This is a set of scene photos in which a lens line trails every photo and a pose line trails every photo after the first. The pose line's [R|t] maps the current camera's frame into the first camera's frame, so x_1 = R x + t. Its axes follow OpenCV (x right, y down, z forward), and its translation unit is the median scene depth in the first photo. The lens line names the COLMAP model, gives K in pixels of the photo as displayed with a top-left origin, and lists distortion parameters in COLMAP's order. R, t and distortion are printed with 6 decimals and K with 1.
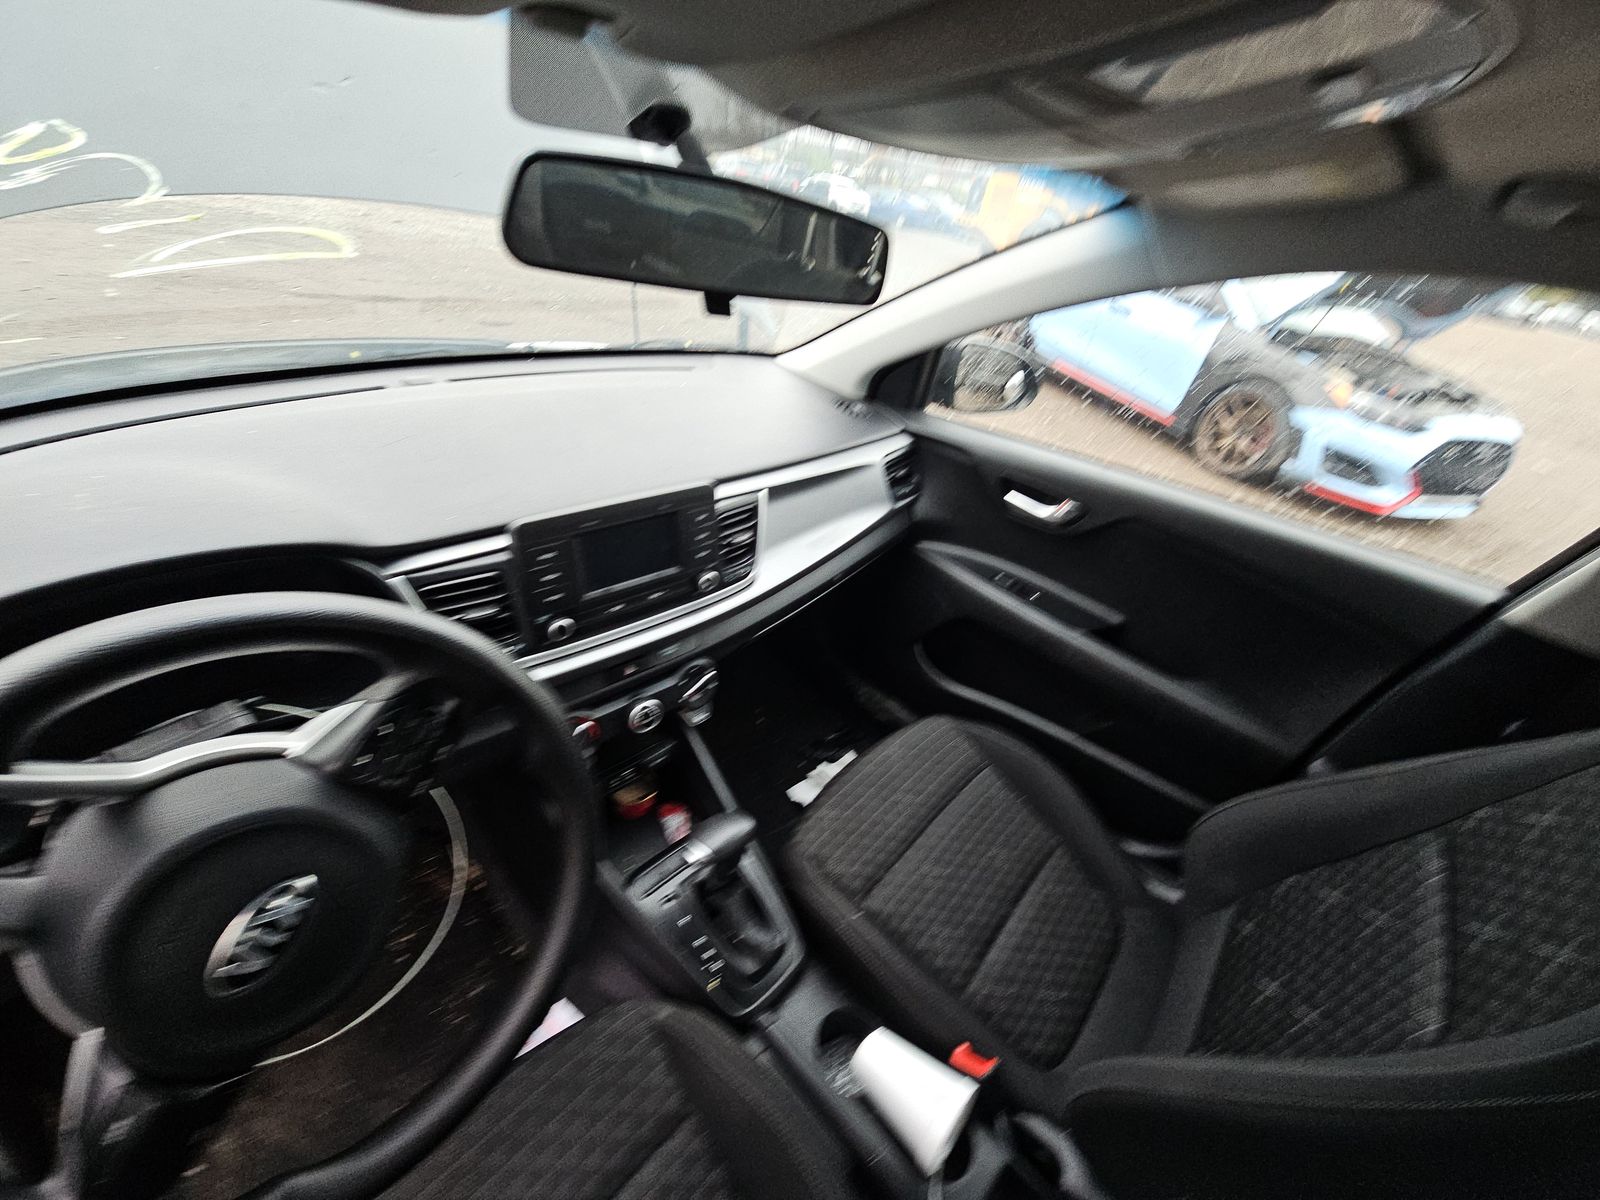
lens RADIAL K [[653.3, 0, 797.1], [0, 653.3, 604.5], [0, 0, 1]] dist [0.026405, -0.017176]
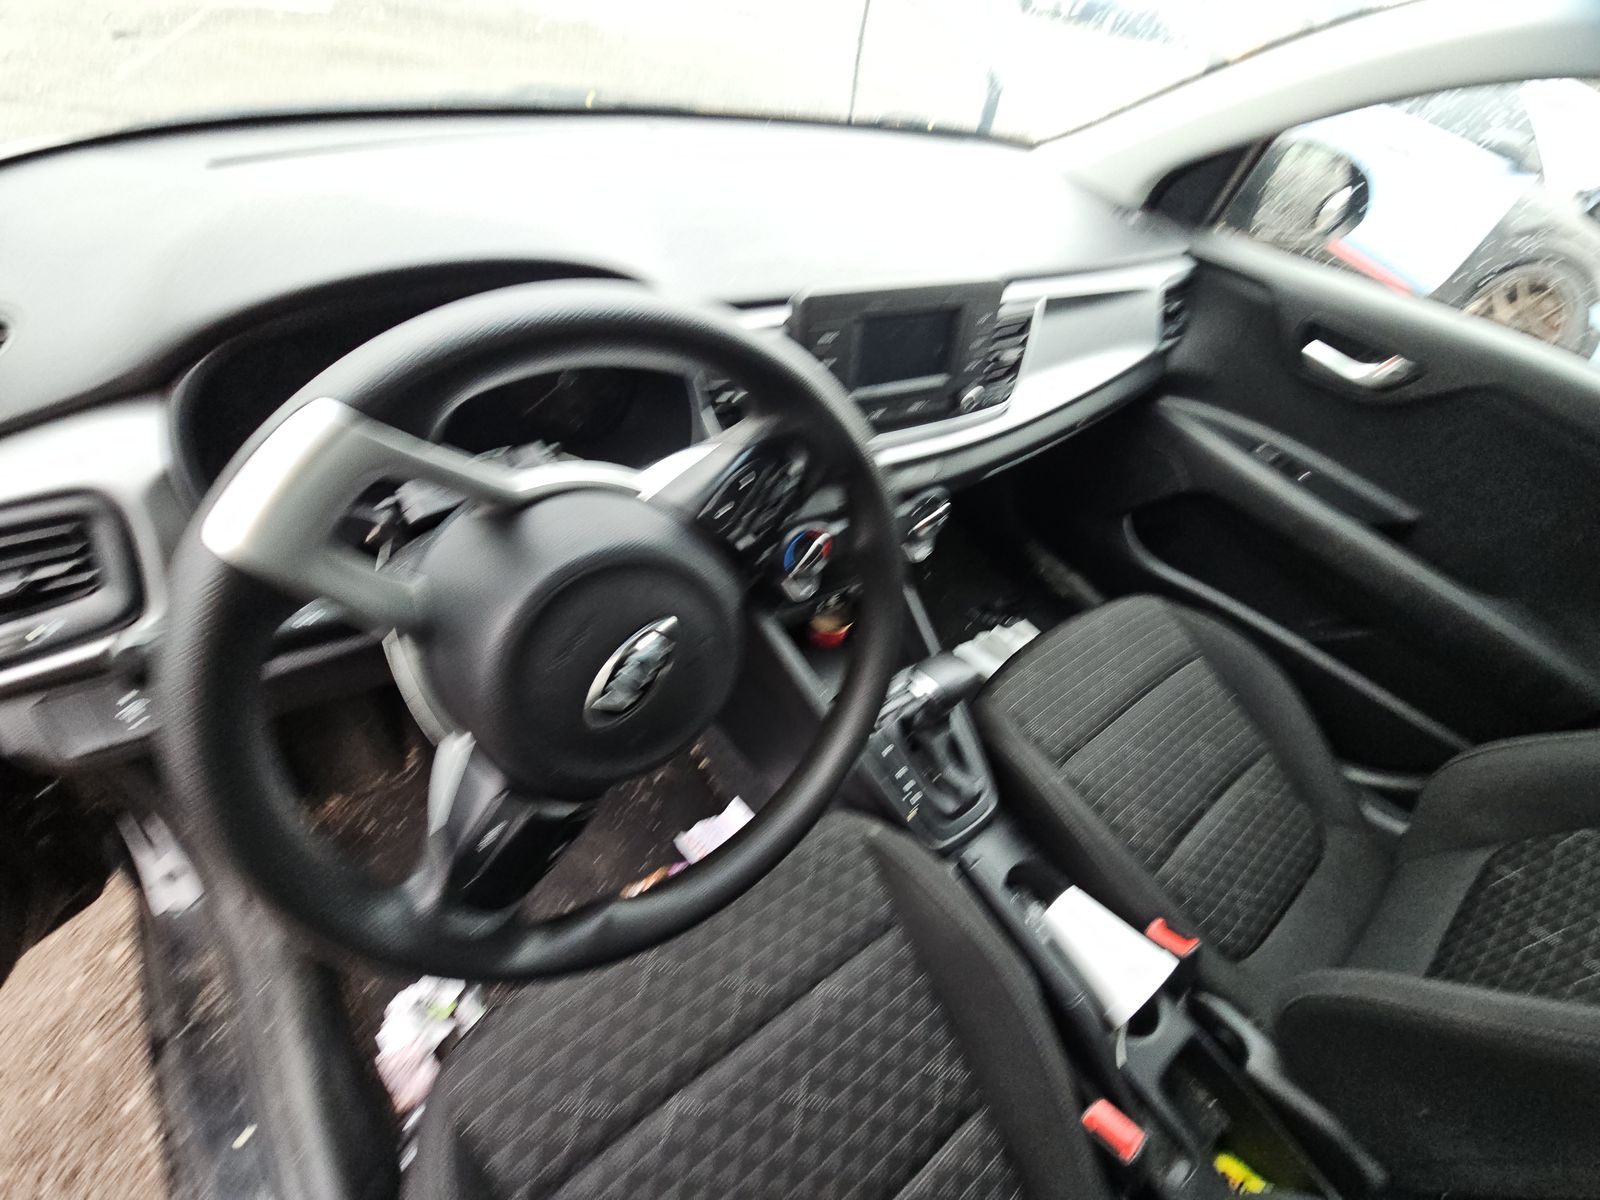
lens RADIAL K [[659.4, 0, 800.0], [0, 659.4, 600.0], [0, 0, 1]] dist [0.016005, -0.000168]
pose [[0.981354, 0.152447, -0.117069, -0.197496], [-0.127809, 0.972452, 0.194941, 0.076372], [0.143562, -0.176344, 0.973803, 0.048362]]
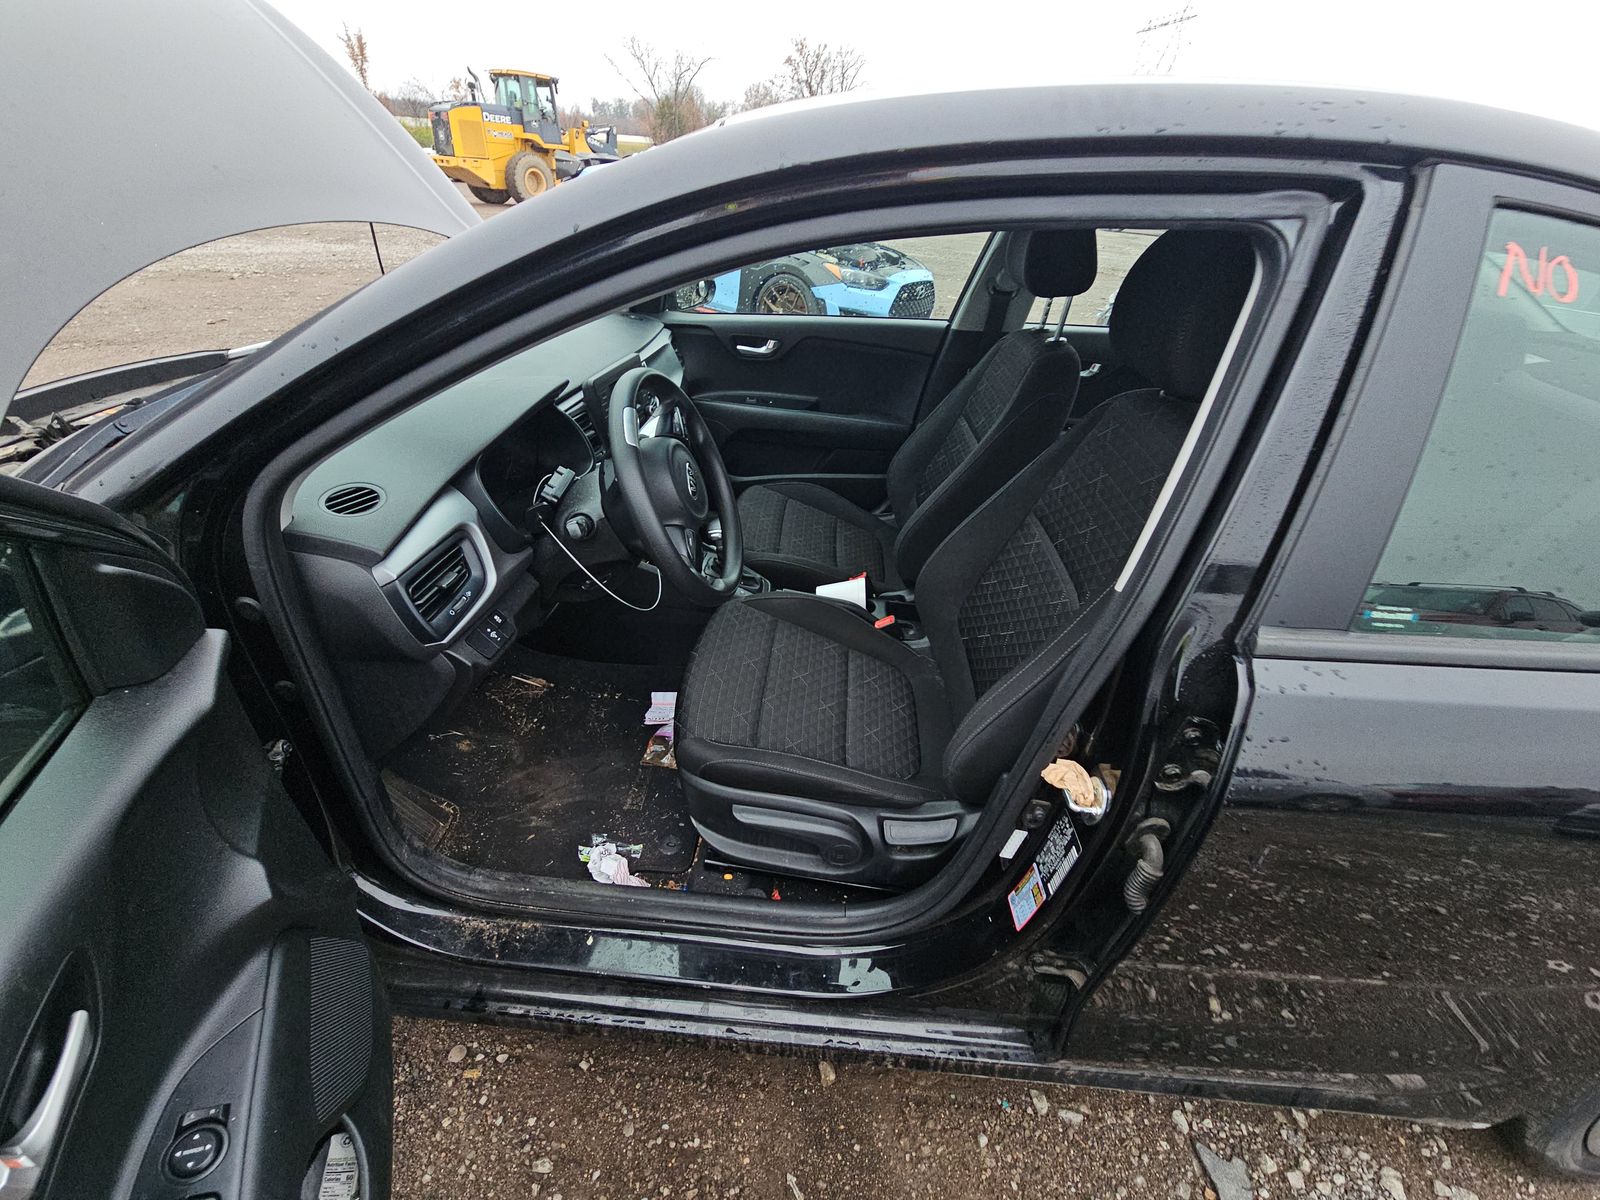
lens RADIAL K [[666.0, 0, 800.0], [0, 666.0, 600.0], [0, 0, 1]] dist [-0.008841, -0.000104]
pose [[0.783117, -0.415288, 0.462886, -0.787219], [0.386712, 0.908126, 0.160500, 0.271341], [-0.487012, 0.053313, 0.871766, -0.700838]]
